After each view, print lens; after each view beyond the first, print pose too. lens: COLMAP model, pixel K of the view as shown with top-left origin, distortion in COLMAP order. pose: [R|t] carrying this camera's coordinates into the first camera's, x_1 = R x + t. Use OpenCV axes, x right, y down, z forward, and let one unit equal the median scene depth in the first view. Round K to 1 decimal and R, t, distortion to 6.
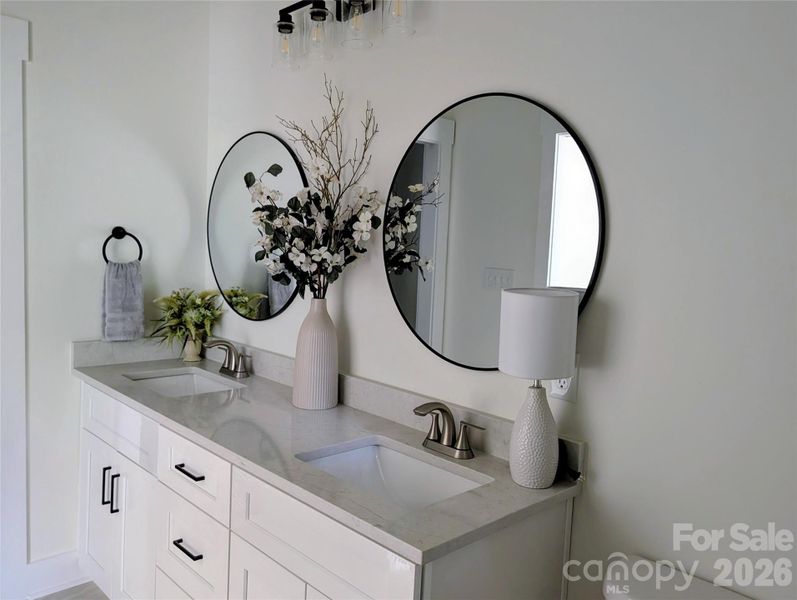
lens RADIAL K [[678.3, 0, 397.6], [0, 678.3, 290.0], [0, 0, 1]] dist [0.003993, 0.006853]
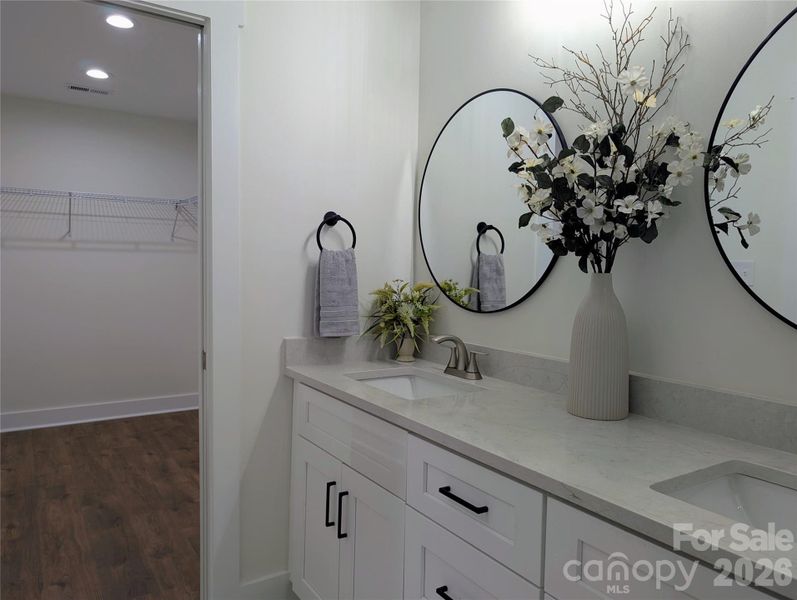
lens RADIAL K [[563.8, 0, 398.5], [0, 563.8, 300.0], [0, 0, 1]] dist [-0.001786, 0.000383]
pose [[0.986442, -0.020264, -0.162855, -0.225219], [0.014524, 0.999233, -0.036359, 0.059192], [0.163467, 0.033501, 0.985980, 0.308466]]
